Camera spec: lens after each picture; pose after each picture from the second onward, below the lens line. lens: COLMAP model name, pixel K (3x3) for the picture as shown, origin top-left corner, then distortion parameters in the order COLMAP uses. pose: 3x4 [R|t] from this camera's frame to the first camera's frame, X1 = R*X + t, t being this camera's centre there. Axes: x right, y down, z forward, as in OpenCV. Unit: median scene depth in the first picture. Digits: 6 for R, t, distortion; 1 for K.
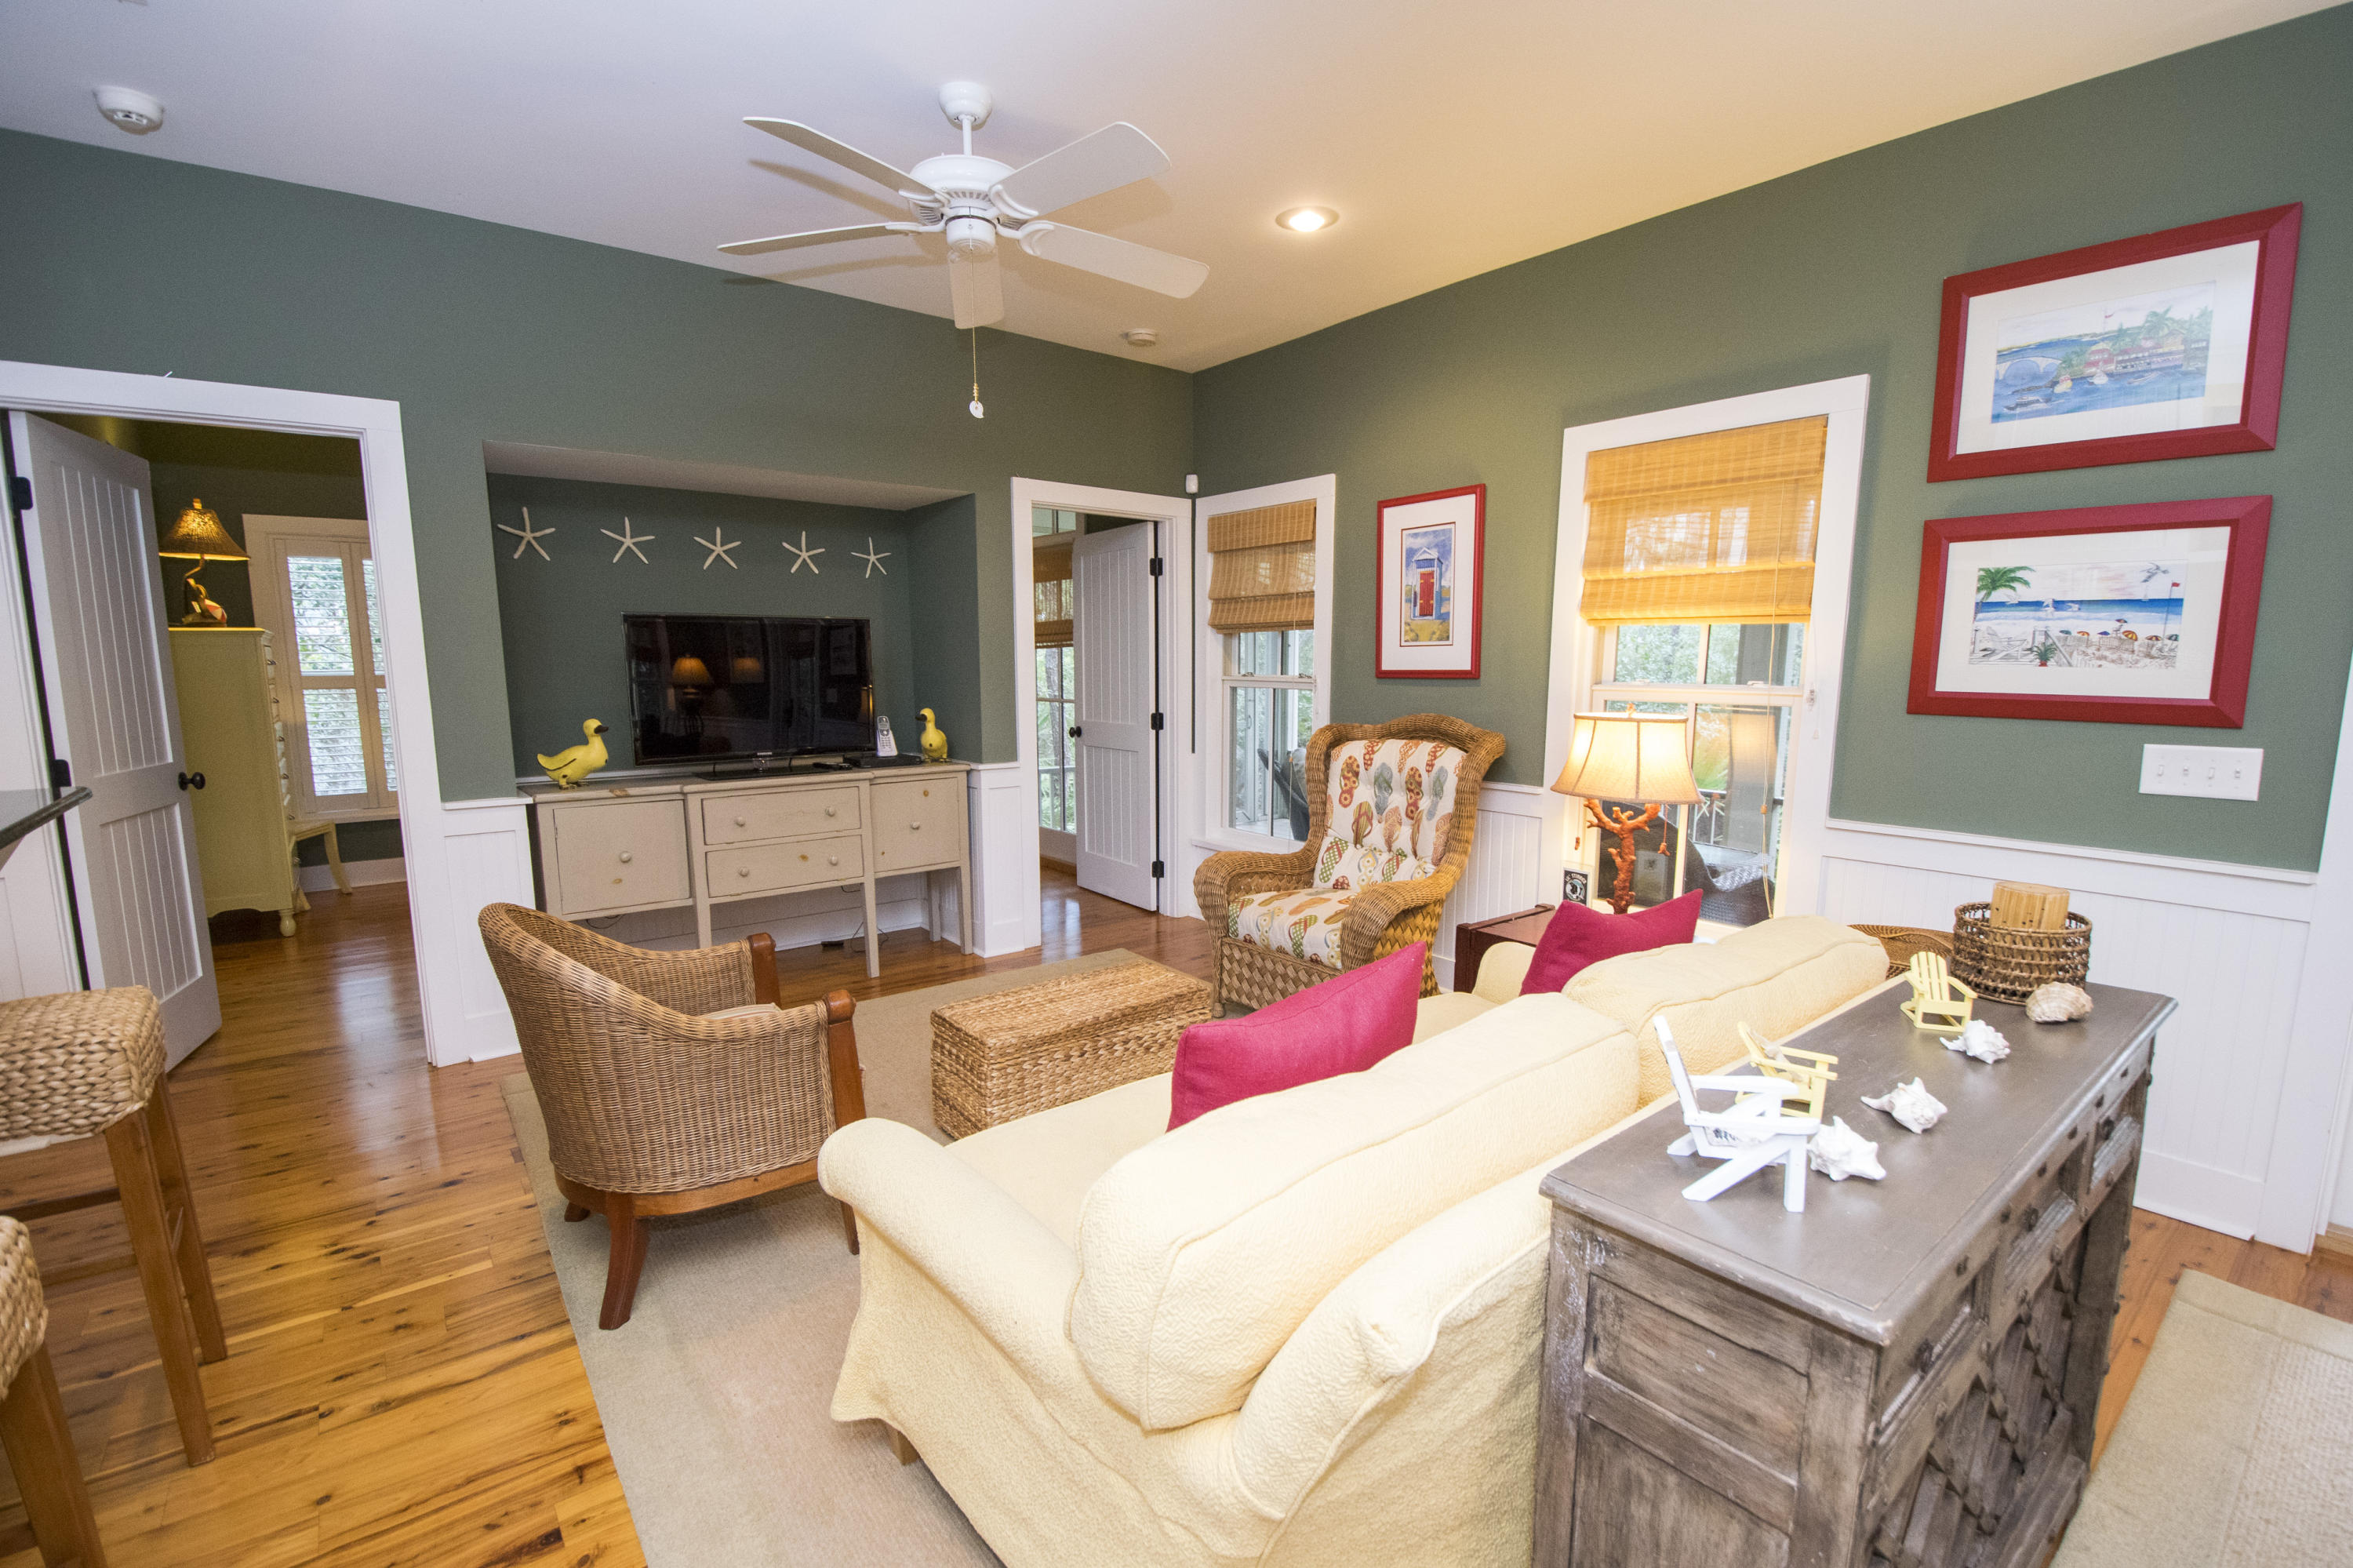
lens RADIAL K [[1050.1, 0, 1166.4], [0, 1050.1, 811.1], [0, 0, 1]] dist [-0.002695, -0.011262]
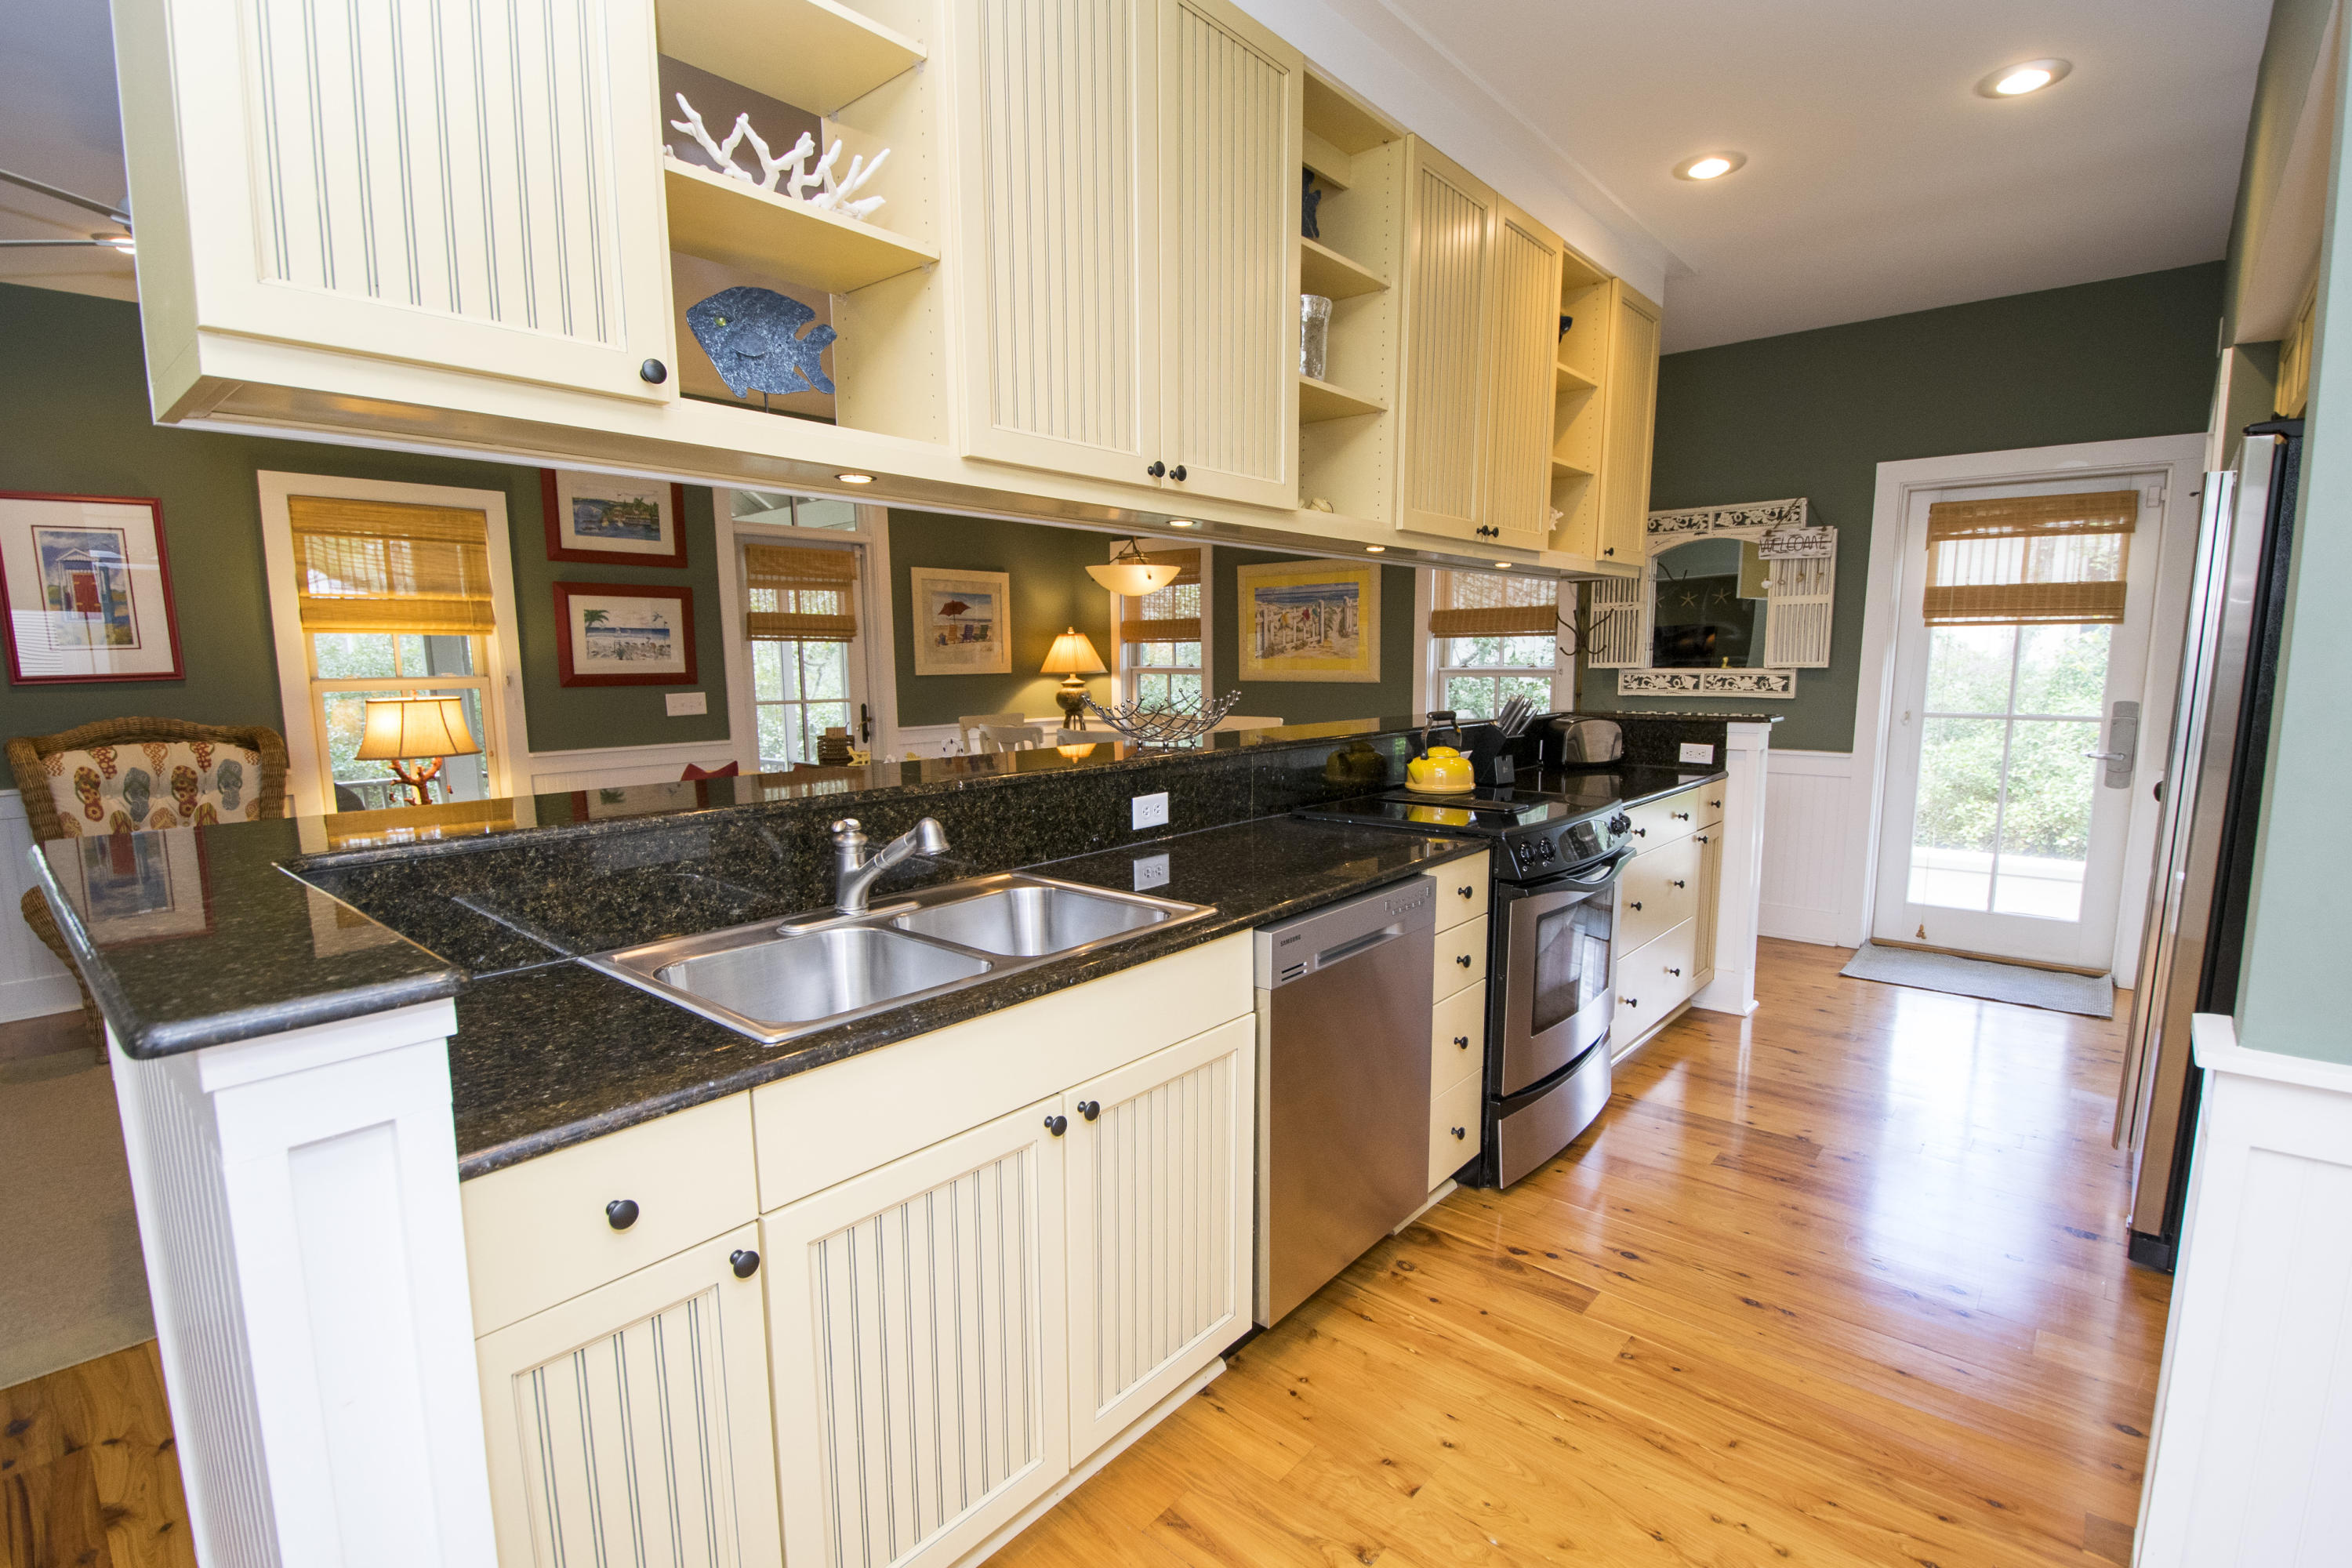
lens RADIAL K [[1049.6, 0, 1172.7], [0, 1049.6, 829.5], [0, 0, 1]] dist [-0.002695, -0.011262]
pose [[-0.176962, -0.164084, 0.970444, -0.963747], [0.144224, 0.971038, 0.190484, -0.035058], [-0.973593, 0.173670, -0.148172, 0.208630]]
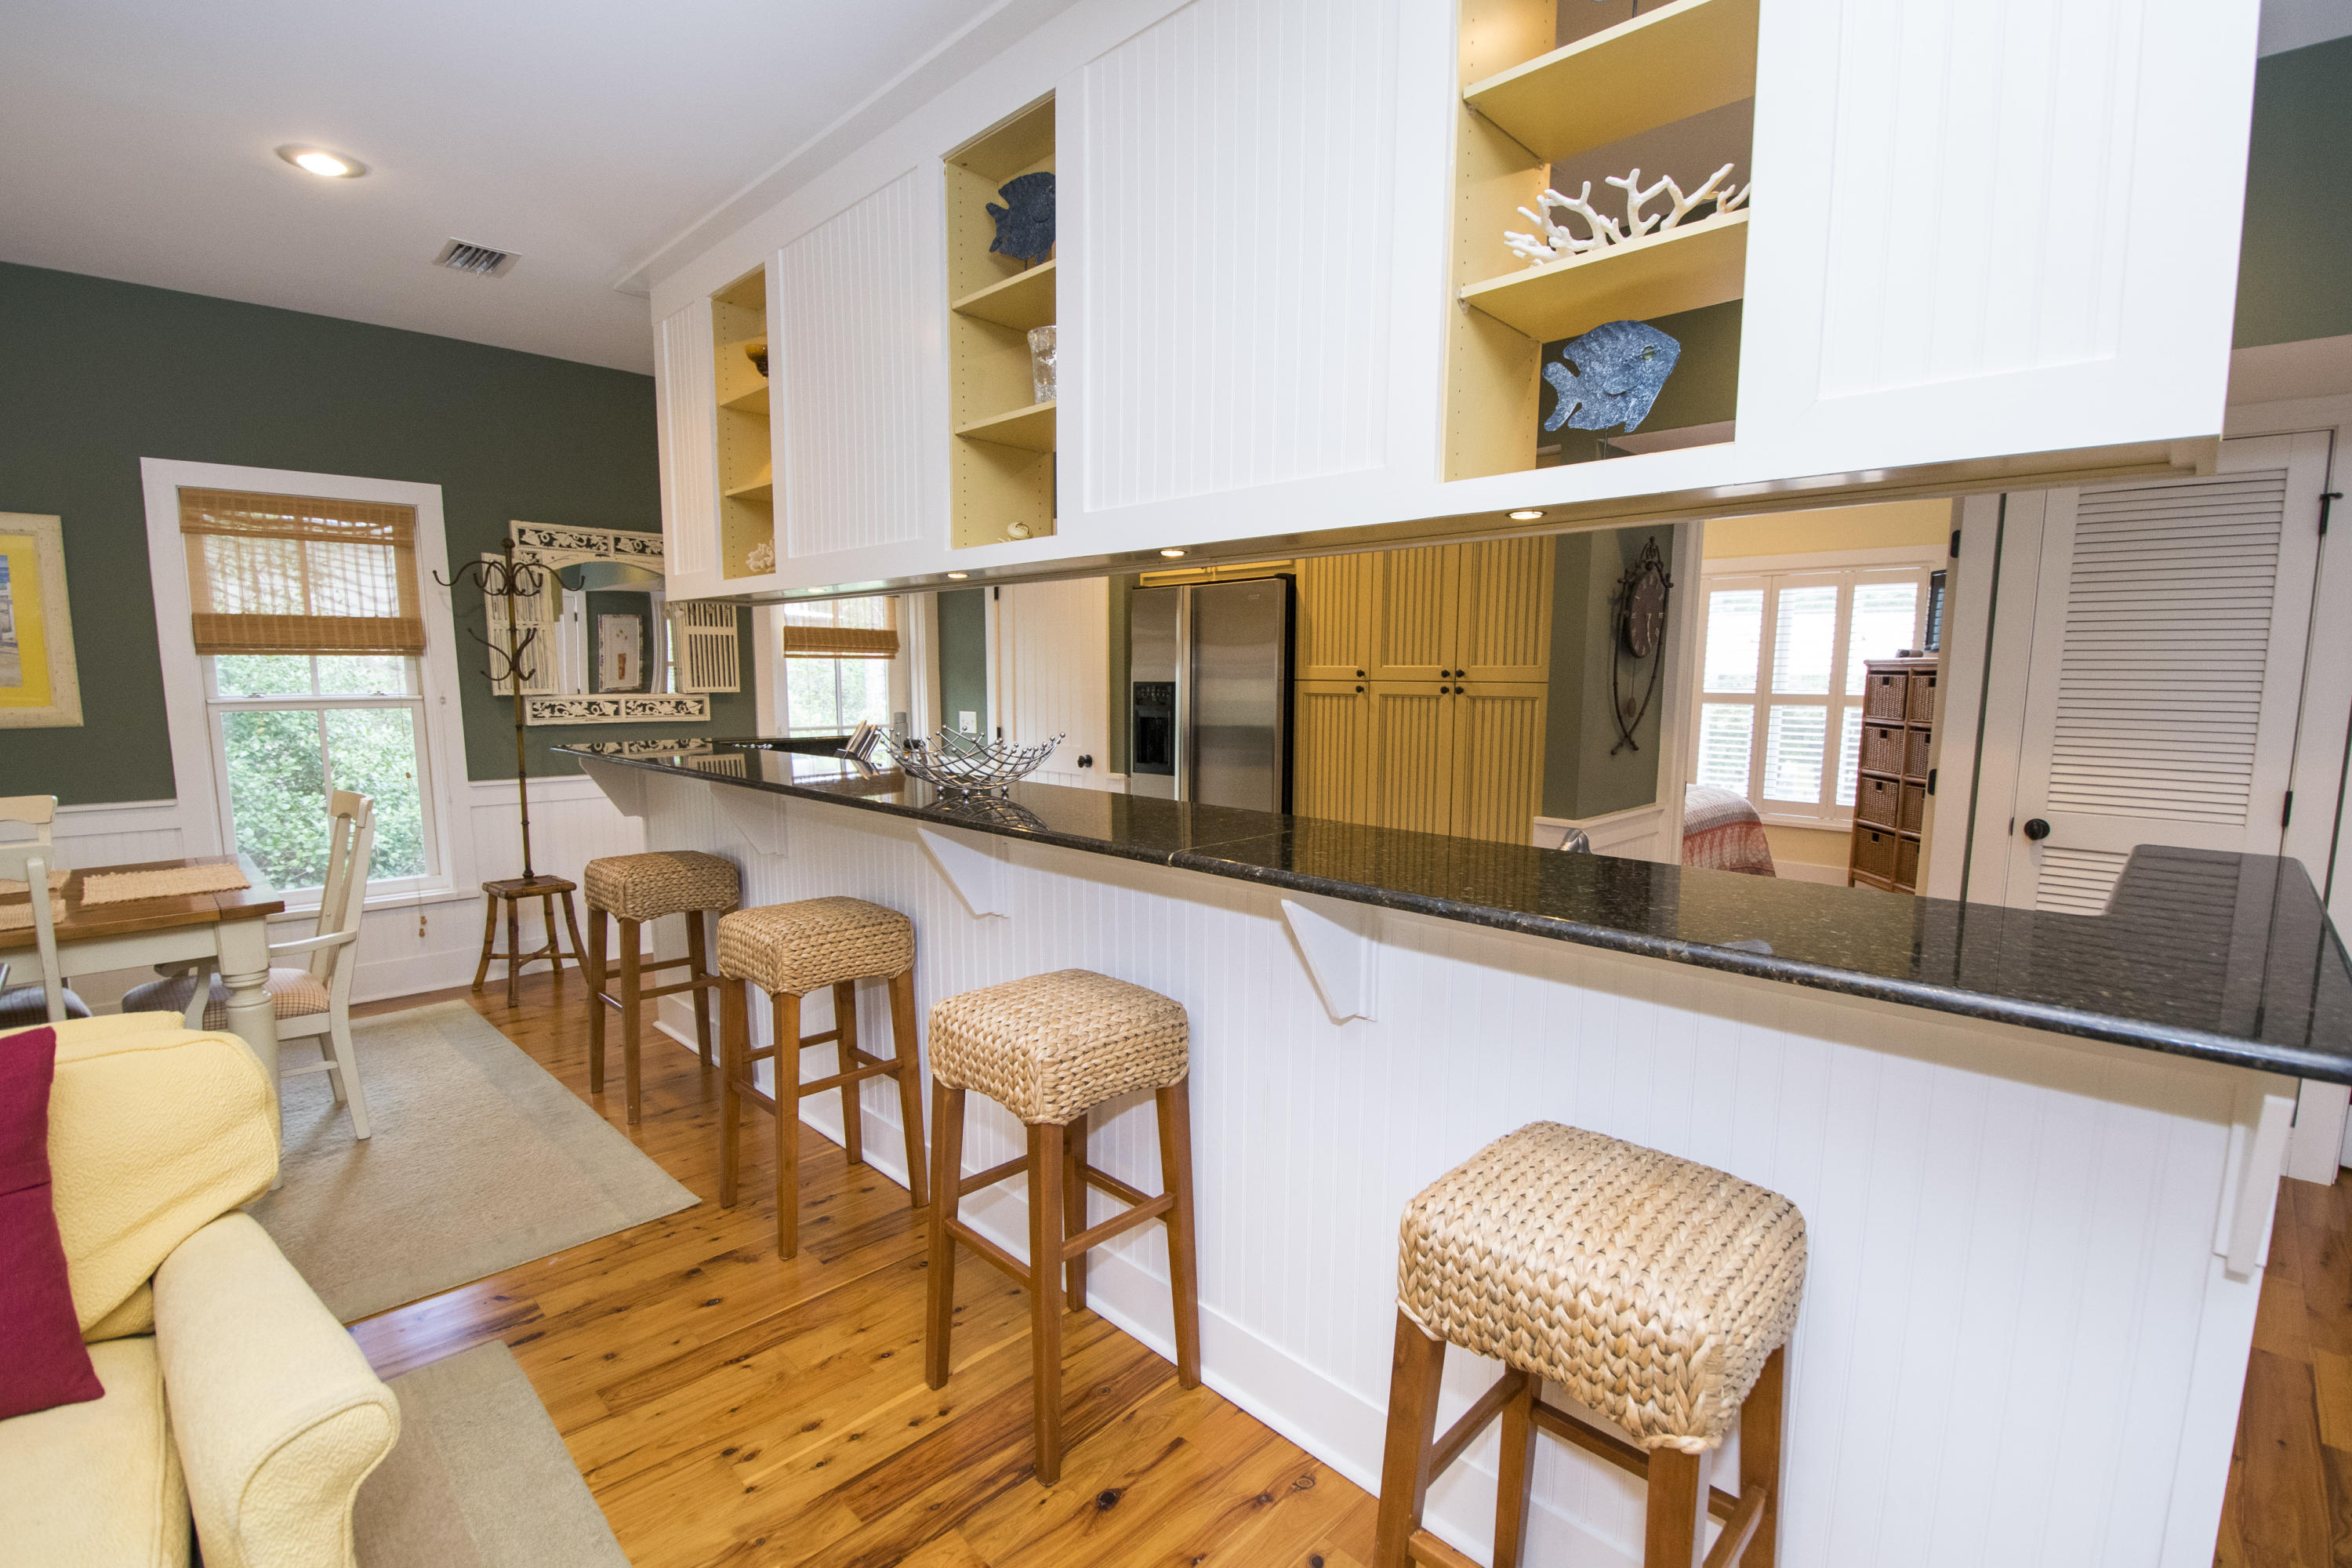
lens RADIAL K [[1049.6, 0, 1173.4], [0, 1049.6, 813.8], [0, 0, 1]] dist [-0.002695, -0.011262]
pose [[-0.991778, 0.010099, -0.127568, -0.323407], [-0.024761, 0.962897, 0.268732, -0.104685], [0.125549, 0.269681, -0.954730, 0.687837]]
